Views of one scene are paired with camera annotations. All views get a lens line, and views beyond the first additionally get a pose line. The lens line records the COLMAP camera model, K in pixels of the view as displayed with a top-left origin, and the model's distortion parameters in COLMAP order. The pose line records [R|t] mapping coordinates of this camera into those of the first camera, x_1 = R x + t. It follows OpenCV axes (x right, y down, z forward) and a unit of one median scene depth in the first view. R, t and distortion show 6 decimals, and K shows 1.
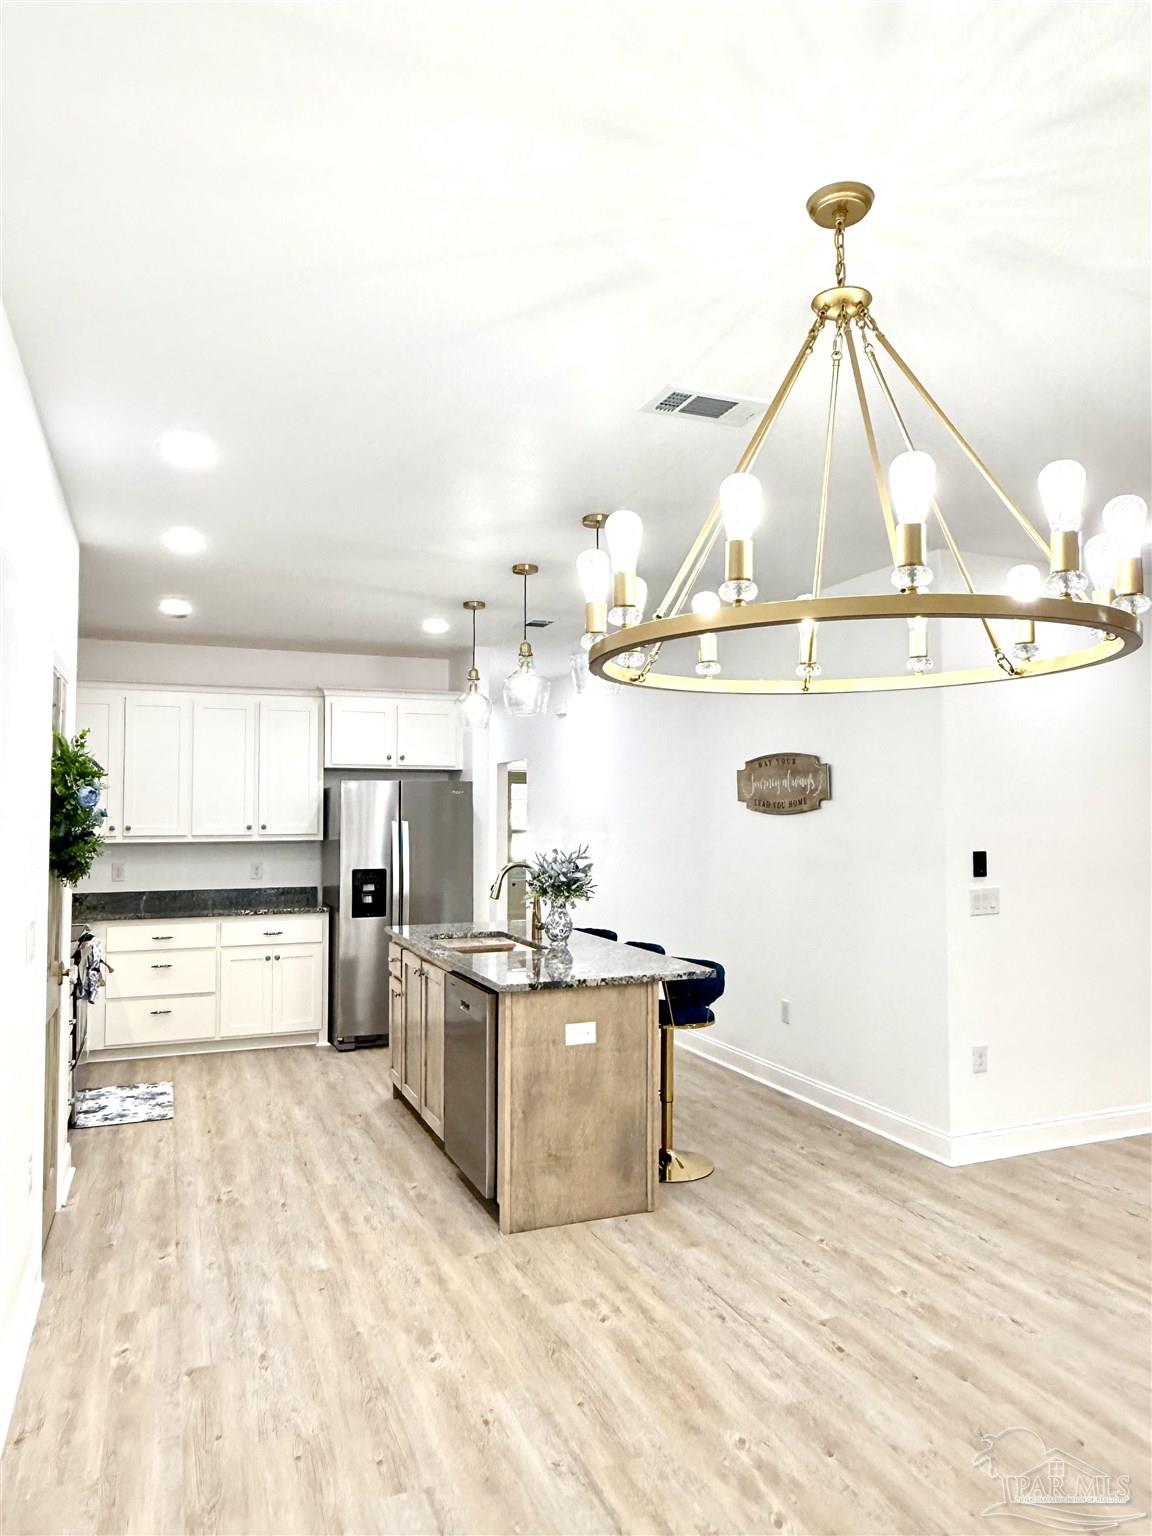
lens RADIAL K [[1015.6, 0, 577.7], [0, 1015.6, 769.3], [0, 0, 1]] dist [-0.004171, 0.003942]
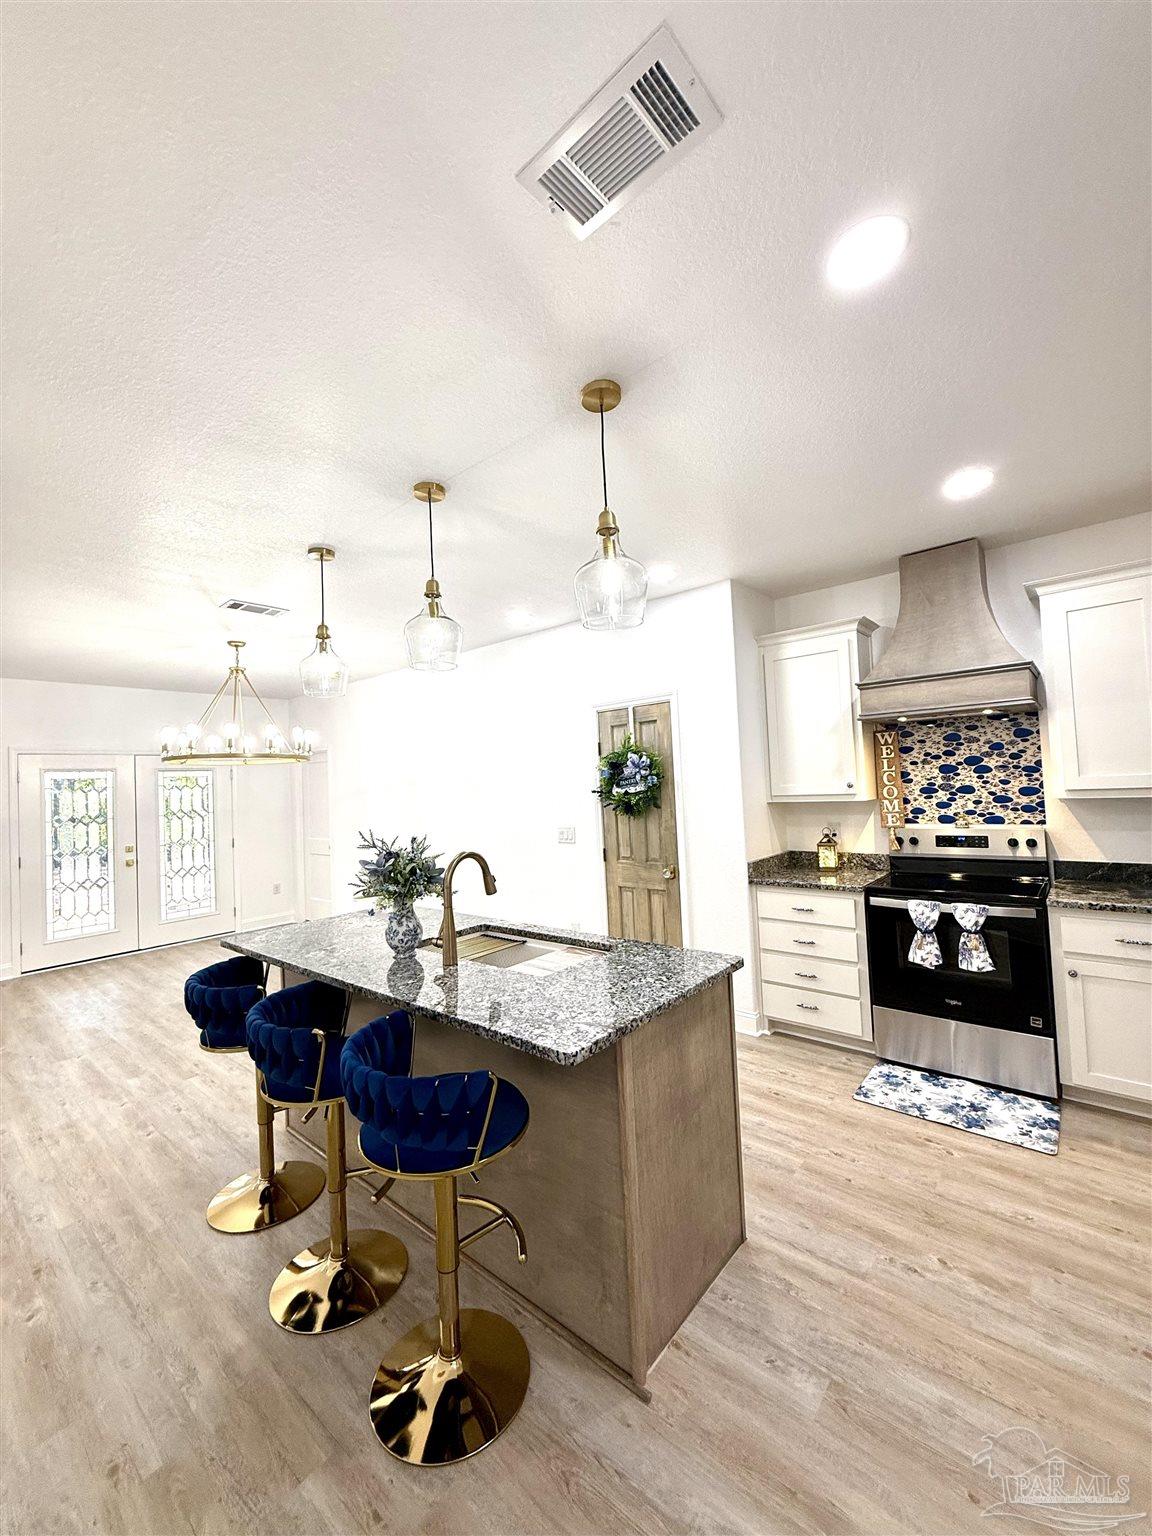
lens RADIAL K [[609.9, 0, 575.5], [0, 609.9, 763.5], [0, 0, 1]] dist [0.001151, -0.000345]
pose [[-0.888216, 0.025749, -0.458704, 0.097347], [0.066962, 0.995022, -0.073809, 0.084999], [0.454520, -0.096274, -0.885518, 1.873777]]
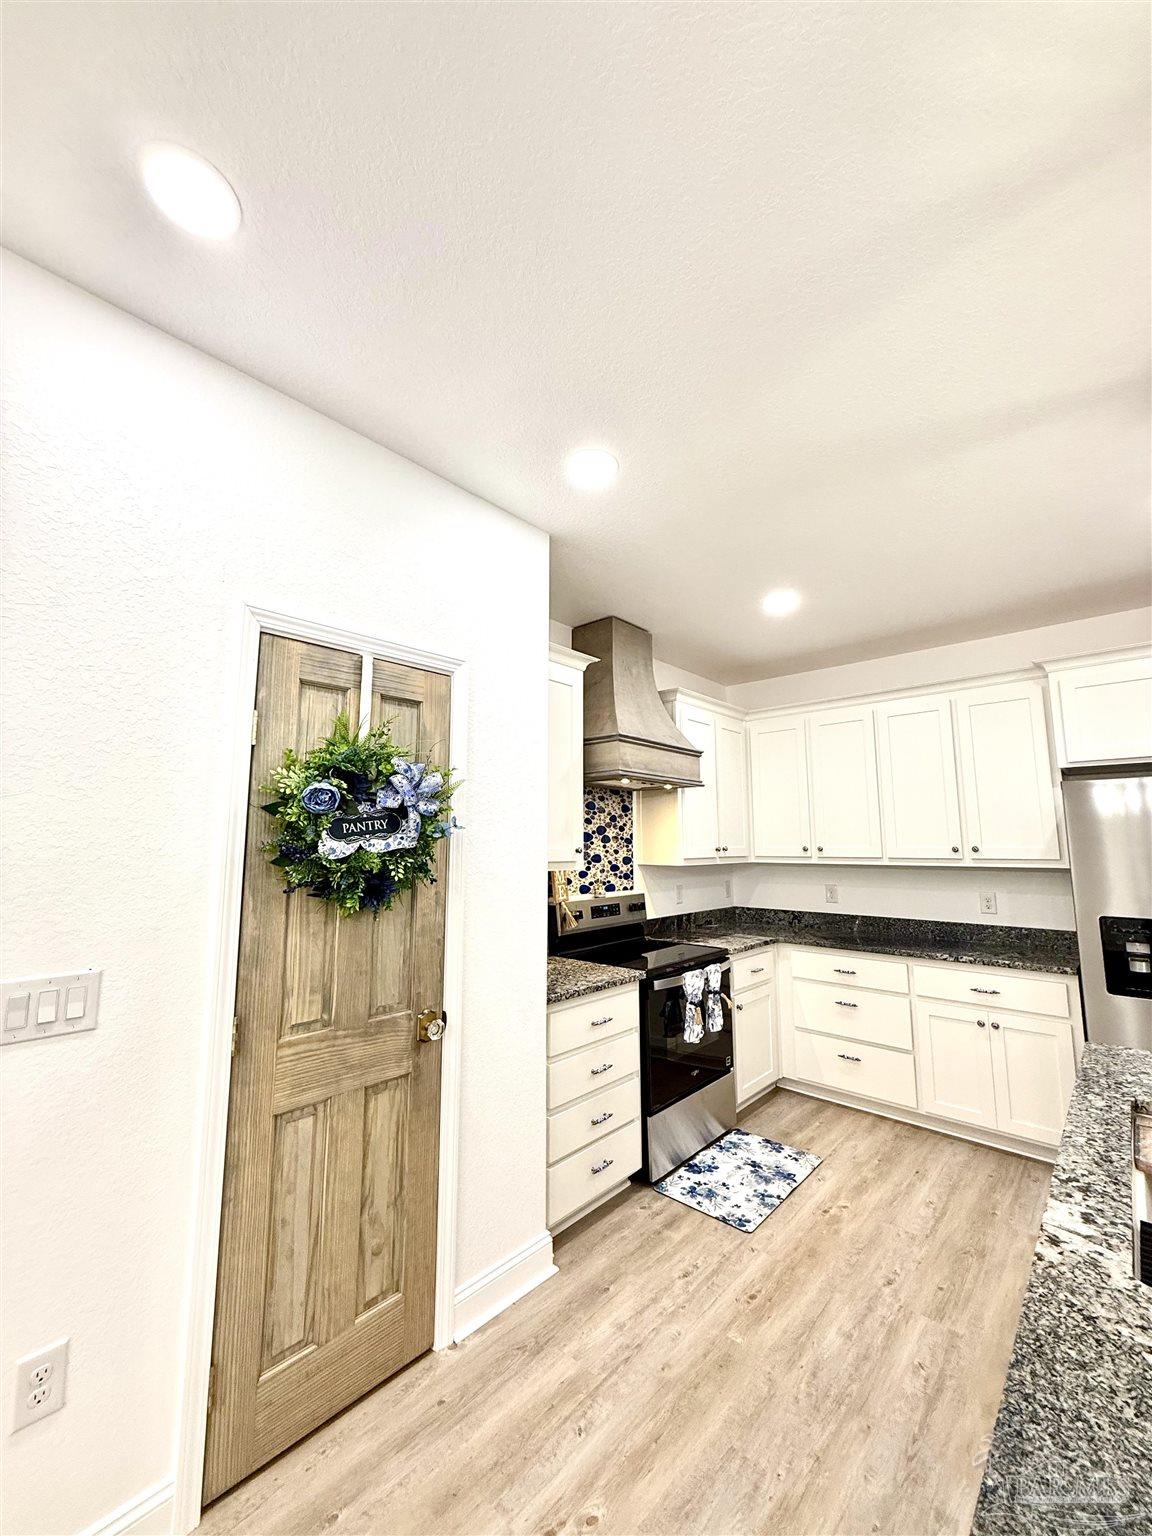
lens RADIAL K [[609.9, 0, 575.5], [0, 609.9, 763.5], [0, 0, 1]] dist [0.001151, -0.000345]
pose [[0.429641, -0.117518, -0.895320, -0.007355], [0.039696, 0.992995, -0.111289, 0.054582], [0.902127, 0.012274, 0.431296, 0.907998]]
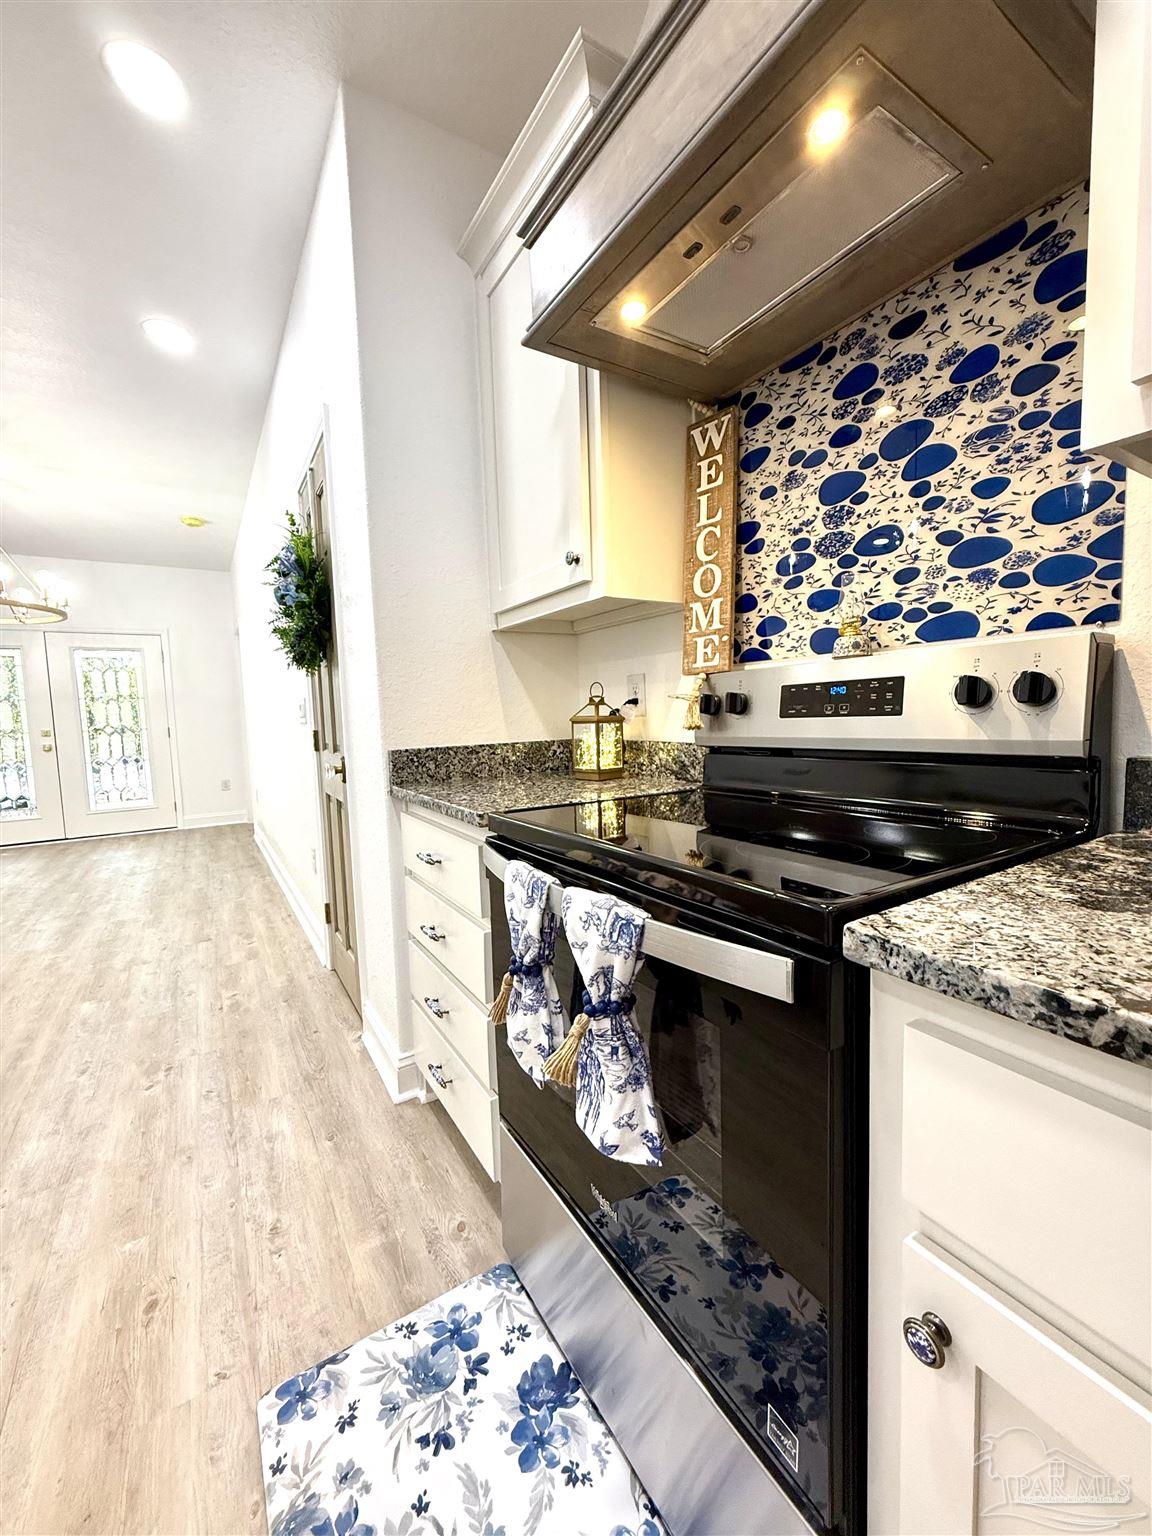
lens RADIAL K [[609.9, 0, 575.5], [0, 609.9, 763.5], [0, 0, 1]] dist [0.001151, -0.000345]
pose [[-0.984690, 0.048955, -0.167297, -0.632362], [0.042852, 0.998284, 0.039901, 0.184010], [0.168964, 0.032121, -0.985099, 1.599384]]
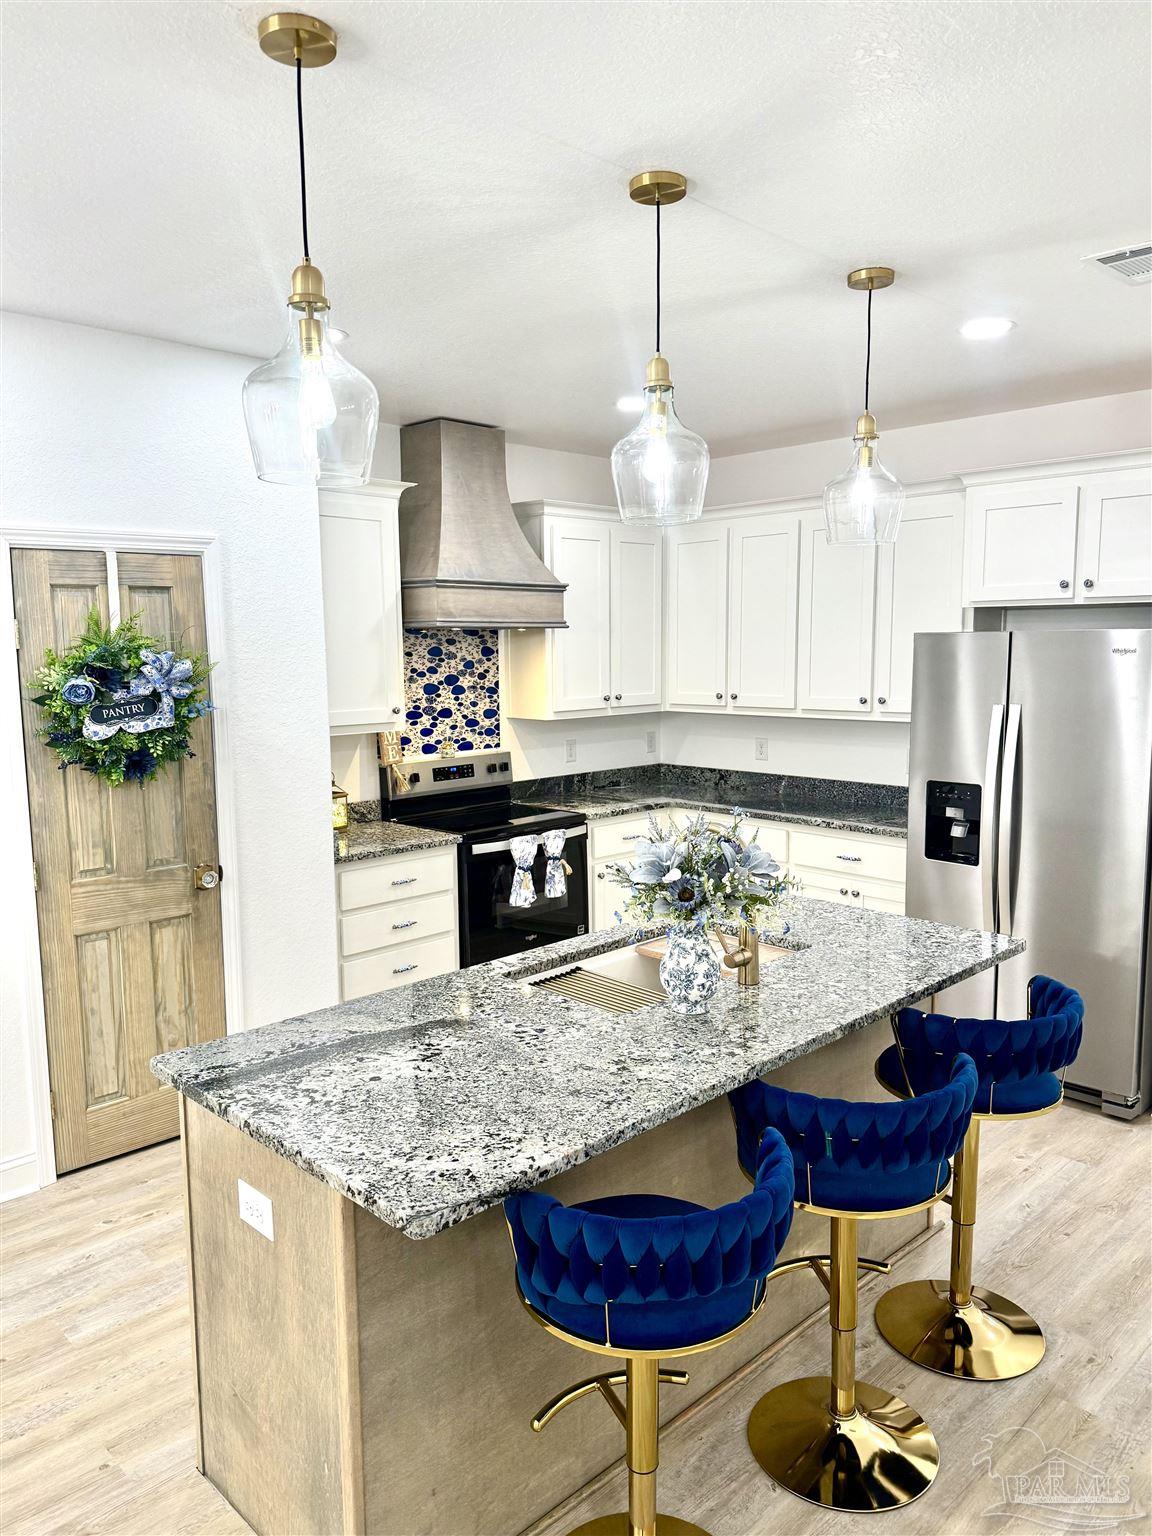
lens RADIAL K [[1081.4, 0, 577.1], [0, 1081.4, 776.5], [0, 0, 1]] dist [0.100607, -0.148741]
pose [[0.375647, 0.111646, -0.920013, 0.523126], [0.051094, 0.988712, 0.140845, -0.011319], [0.925353, -0.099915, 0.365702, 0.972494]]
